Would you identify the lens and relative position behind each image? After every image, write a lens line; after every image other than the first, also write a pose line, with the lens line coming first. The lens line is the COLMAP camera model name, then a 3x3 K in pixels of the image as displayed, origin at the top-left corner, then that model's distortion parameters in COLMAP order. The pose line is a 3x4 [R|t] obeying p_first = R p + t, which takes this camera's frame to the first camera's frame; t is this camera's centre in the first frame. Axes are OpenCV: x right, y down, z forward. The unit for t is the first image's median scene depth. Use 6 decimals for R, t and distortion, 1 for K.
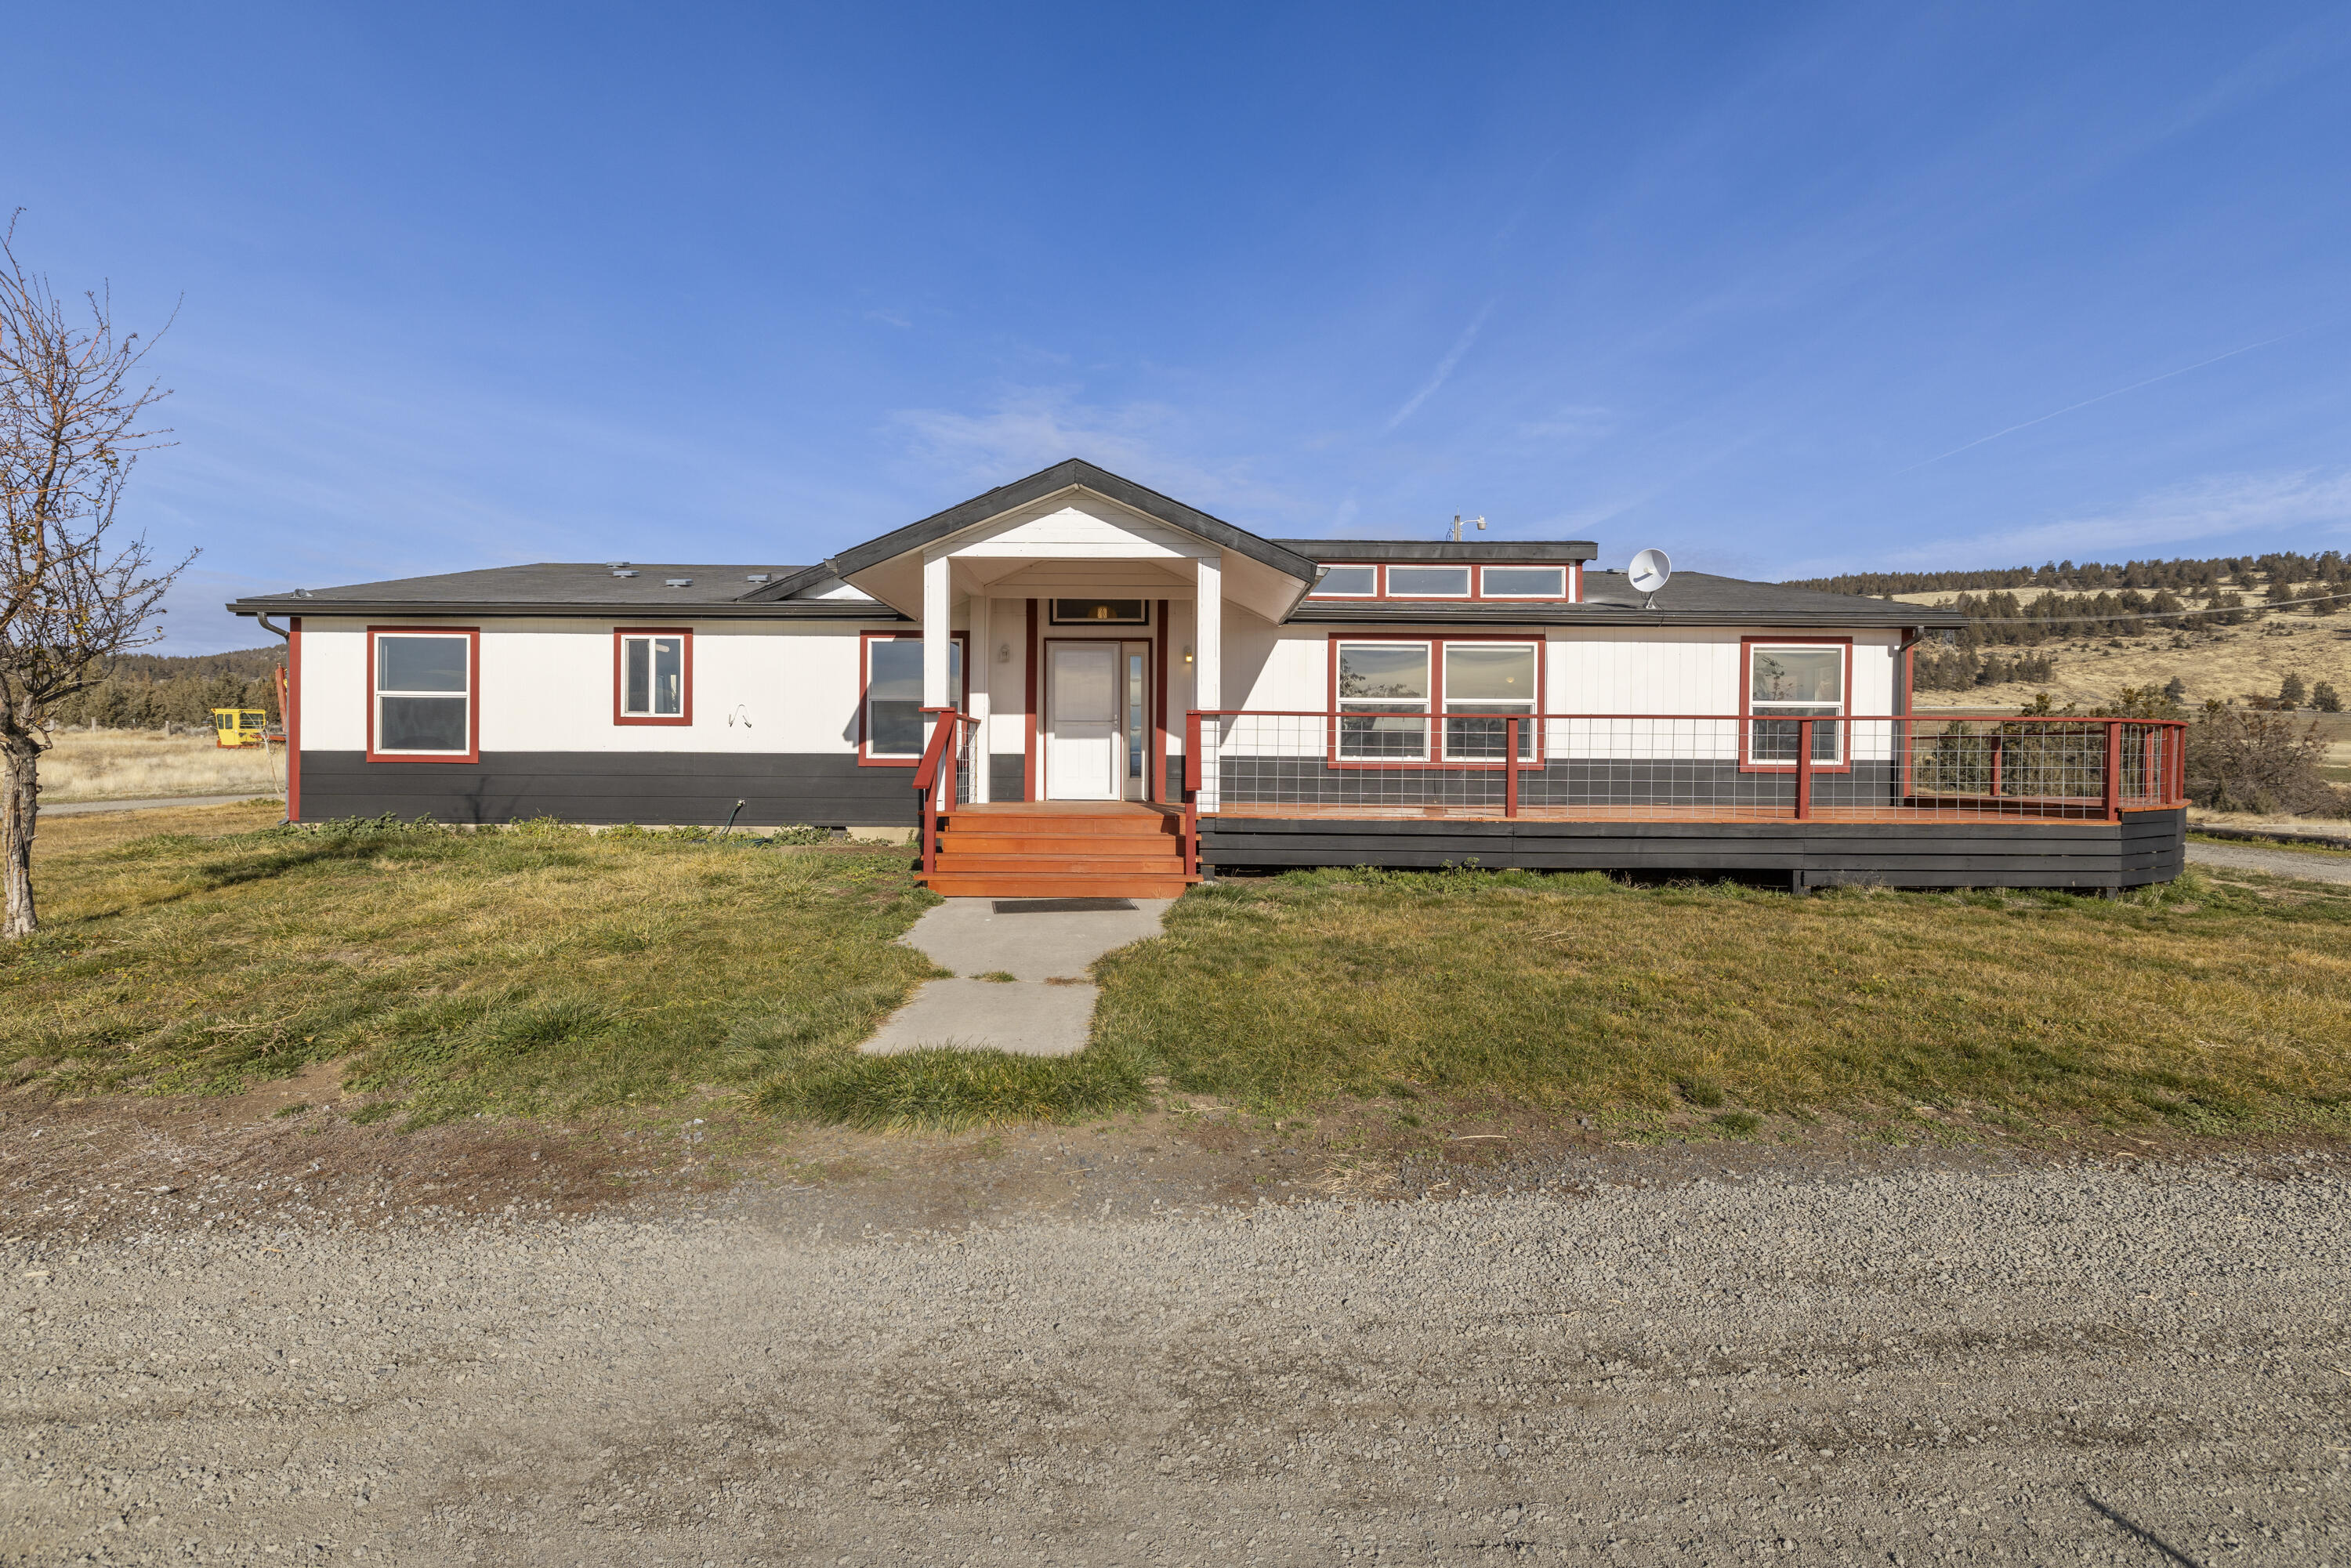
lens RADIAL K [[1106.9, 0, 1205.6], [0, 1106.9, 758.4], [0, 0, 1]] dist [0.009803, -0.001520]
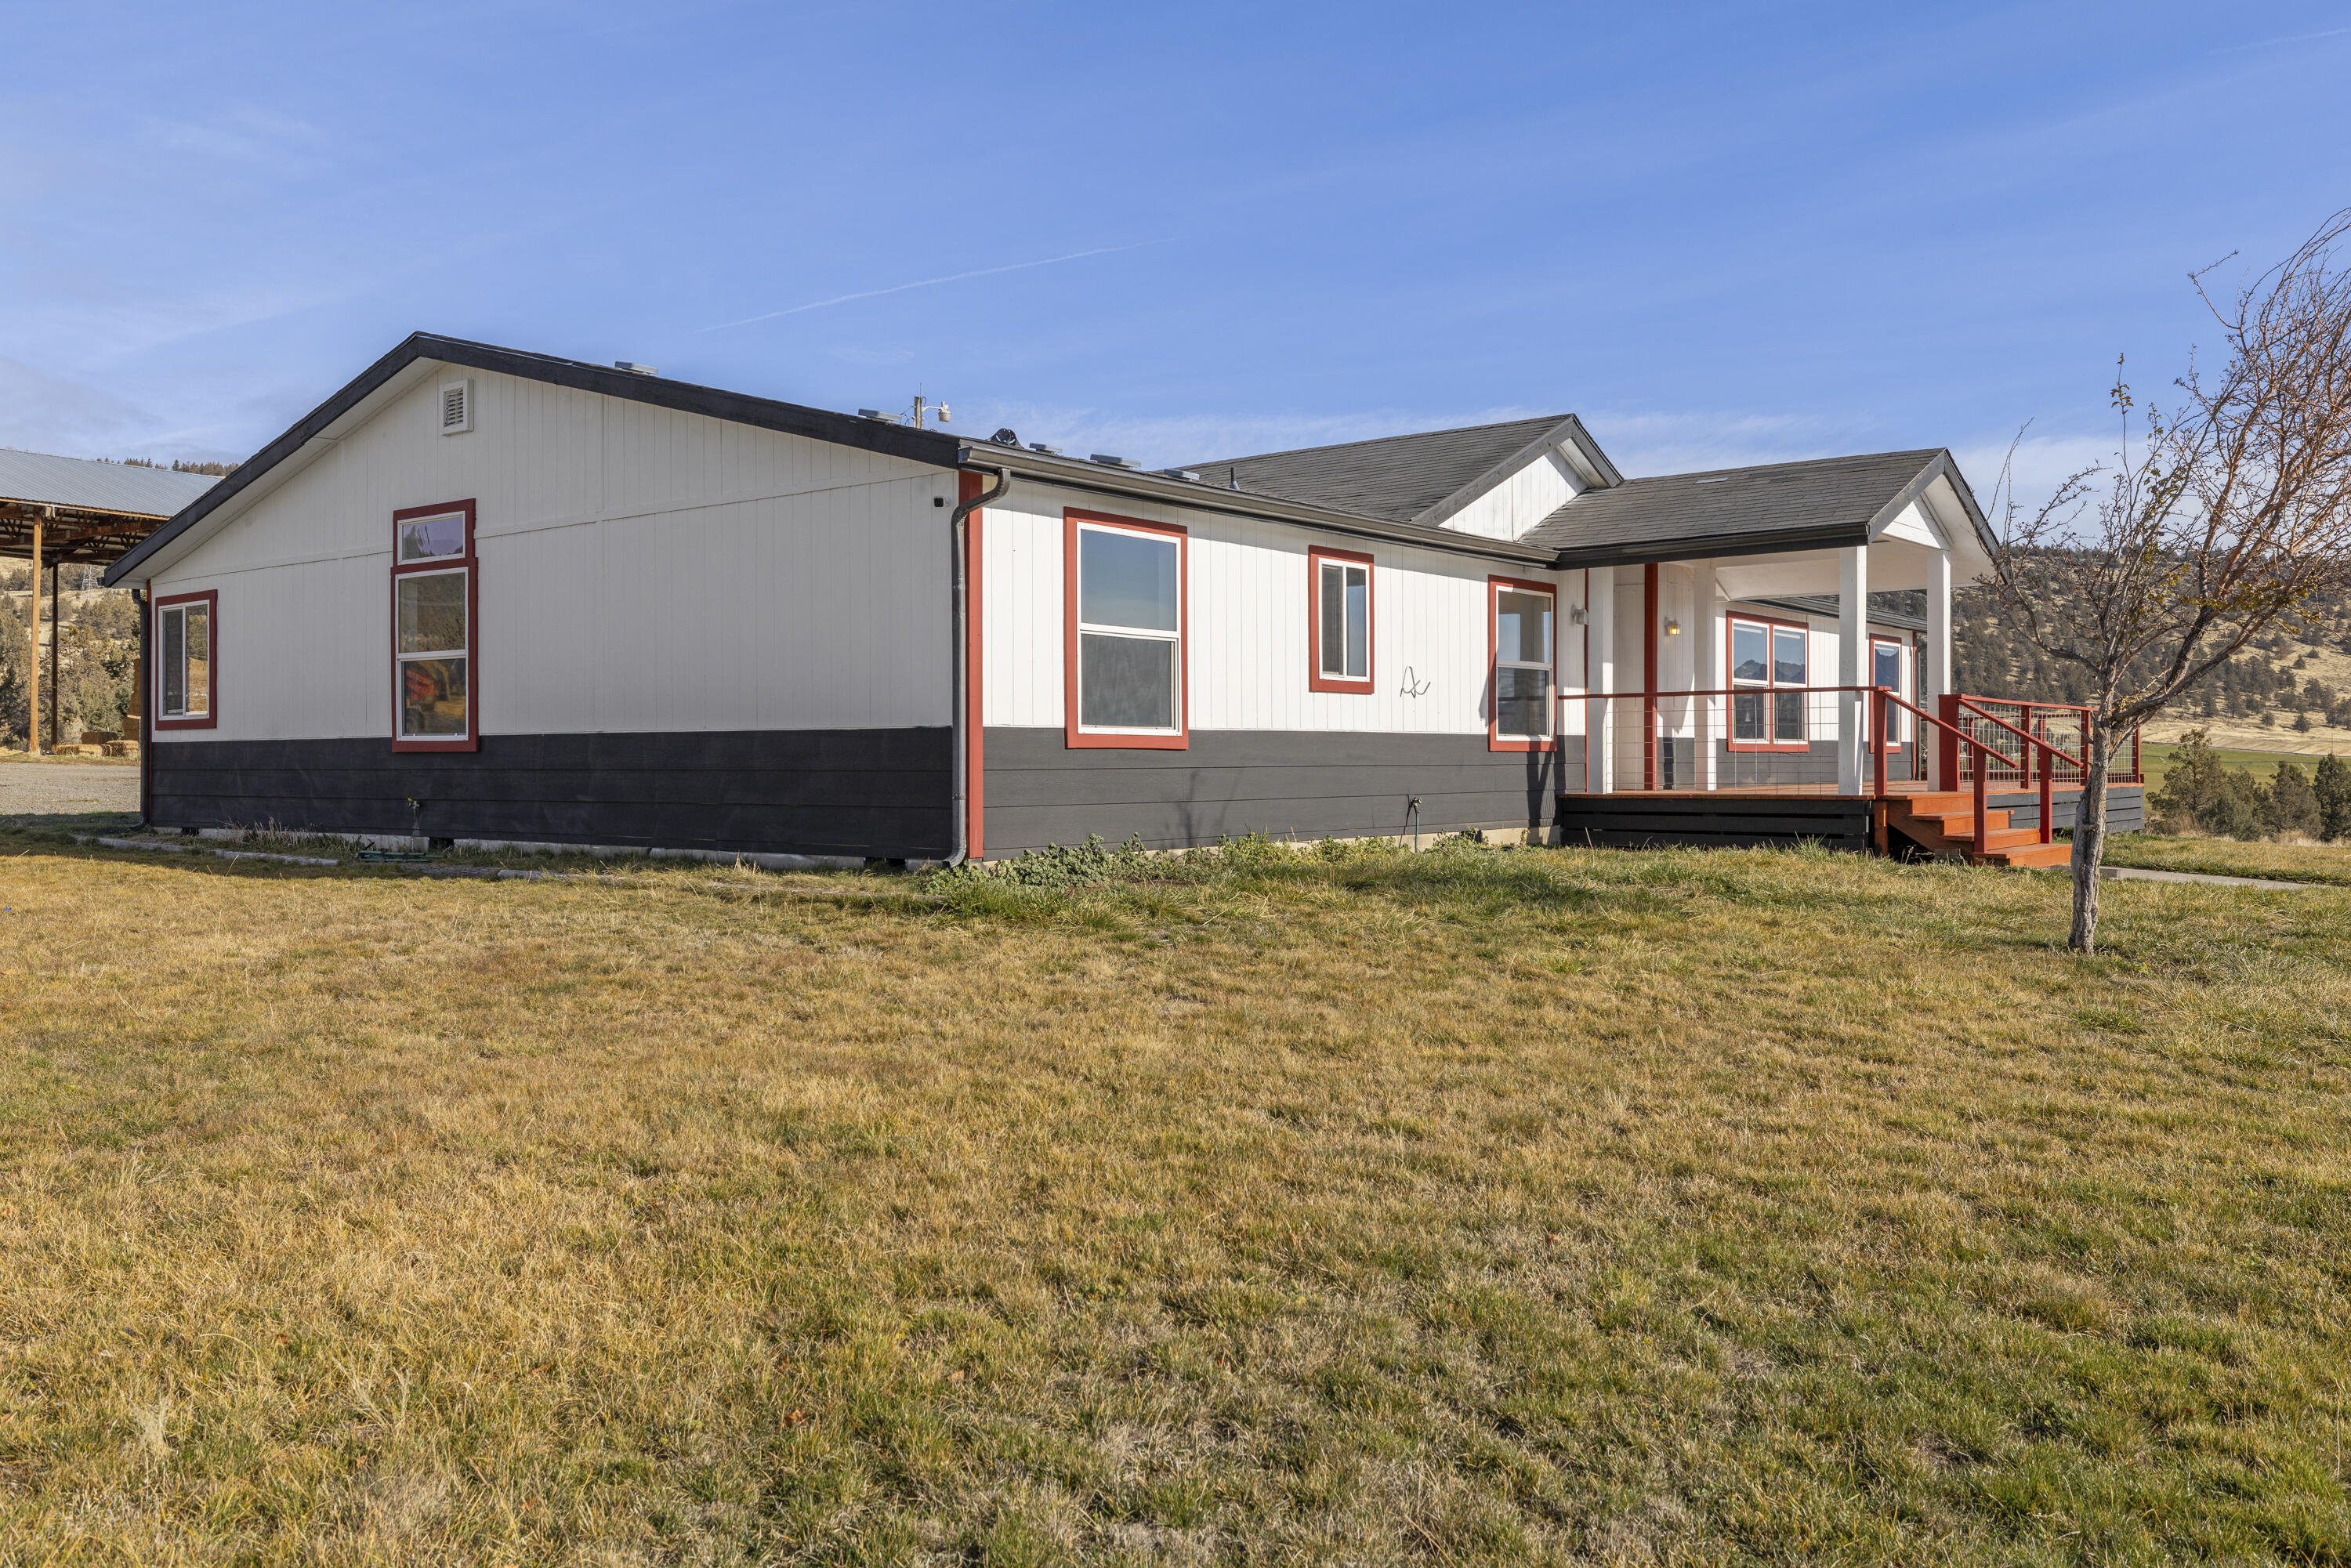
lens RADIAL K [[1874.8, 0, 1191.7], [0, 1874.8, 800.0], [0, 0, 1]] dist [0.001572, 0.003564]
pose [[0.620459, -0.025734, 0.783817, -1.462577], [0.003445, 0.999541, 0.030090, 0.001217], [-0.784232, -0.015969, 0.620263, 0.354574]]
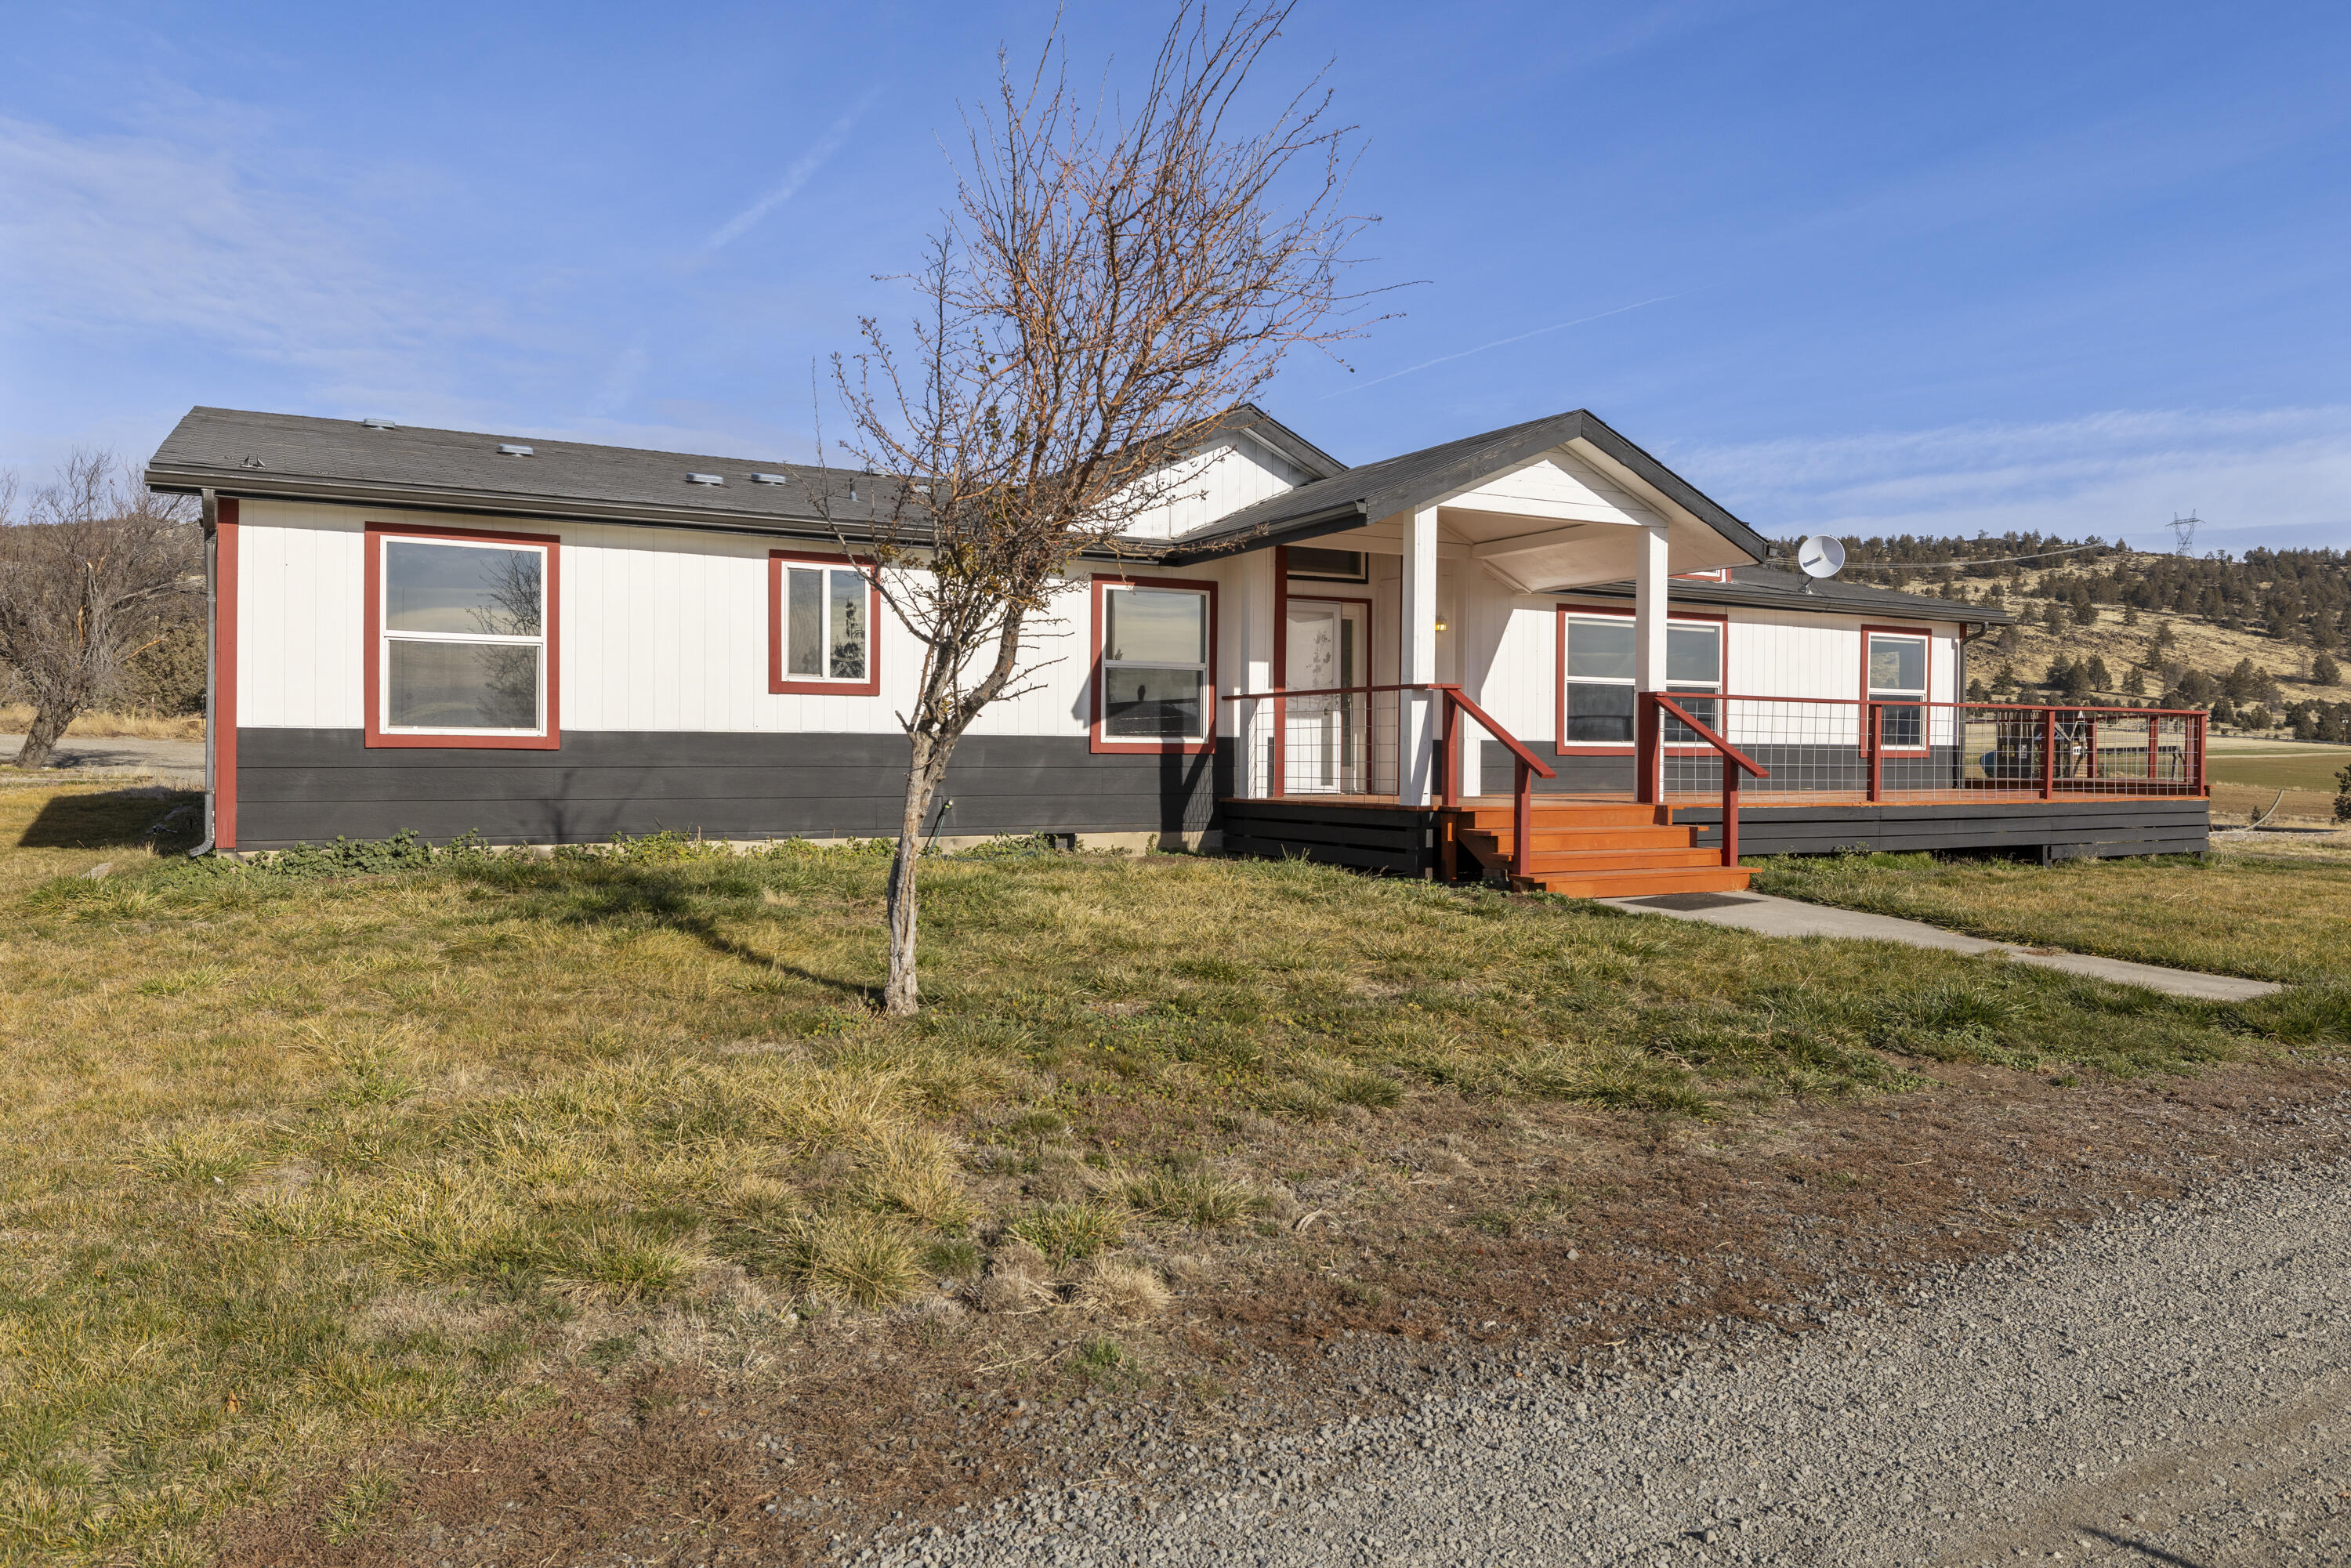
lens RADIAL K [[1601.3, 0, 1192.9], [0, 1601.3, 789.7], [0, 0, 1]] dist [0.011288, -0.005451]
pose [[0.869470, -0.013095, 0.493812, -0.793060], [-0.002500, 0.999519, 0.030907, -0.001912], [-0.493980, -0.028107, 0.869019, 0.015175]]
